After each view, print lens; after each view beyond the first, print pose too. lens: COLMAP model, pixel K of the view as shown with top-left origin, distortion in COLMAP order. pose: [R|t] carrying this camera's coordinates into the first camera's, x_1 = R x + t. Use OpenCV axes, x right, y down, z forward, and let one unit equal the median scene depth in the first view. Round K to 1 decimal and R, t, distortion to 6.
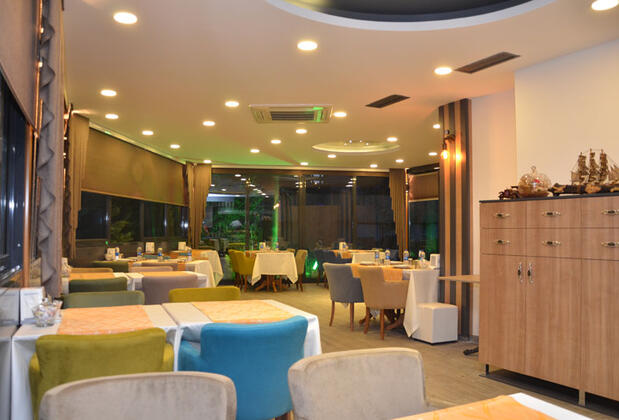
lens RADIAL K [[493.2, 0, 307.5], [0, 493.2, 218.6], [0, 0, 1]] dist [-0.165183, 0.132988]
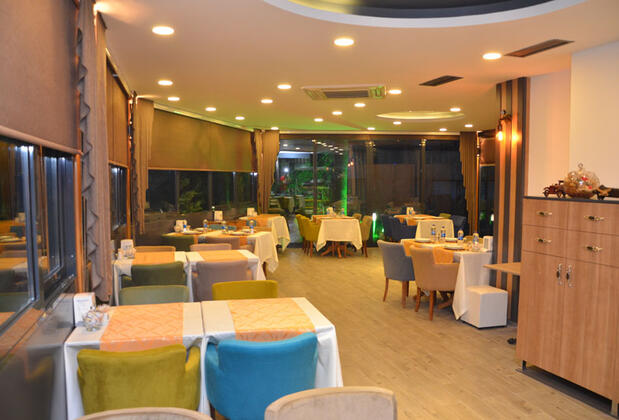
lens RADIAL K [[493.2, 0, 307.5], [0, 493.2, 218.6], [0, 0, 1]] dist [-0.165183, 0.132988]
pose [[0.985938, 0.012213, -0.166665, 0.065434], [0.005389, 0.994483, 0.104755, -0.069128], [0.167025, -0.104180, 0.980433, -0.014334]]
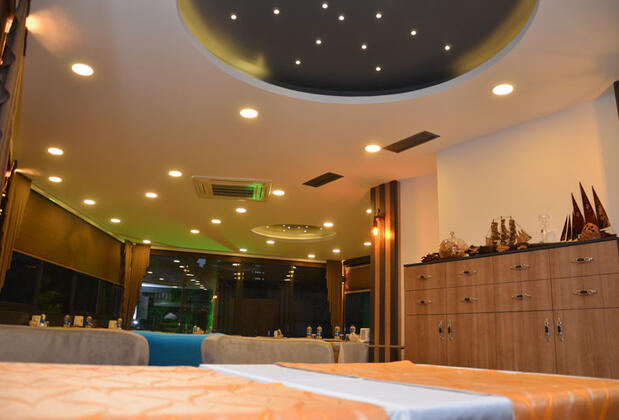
lens RADIAL K [[493.2, 0, 307.5], [0, 493.2, 218.6], [0, 0, 1]] dist [-0.165183, 0.132988]
pose [[0.991997, 0.057690, 0.112315, 0.014325], [-0.032576, 0.976341, -0.213769, 0.073008], [-0.121990, 0.208400, 0.970406, -0.026319]]
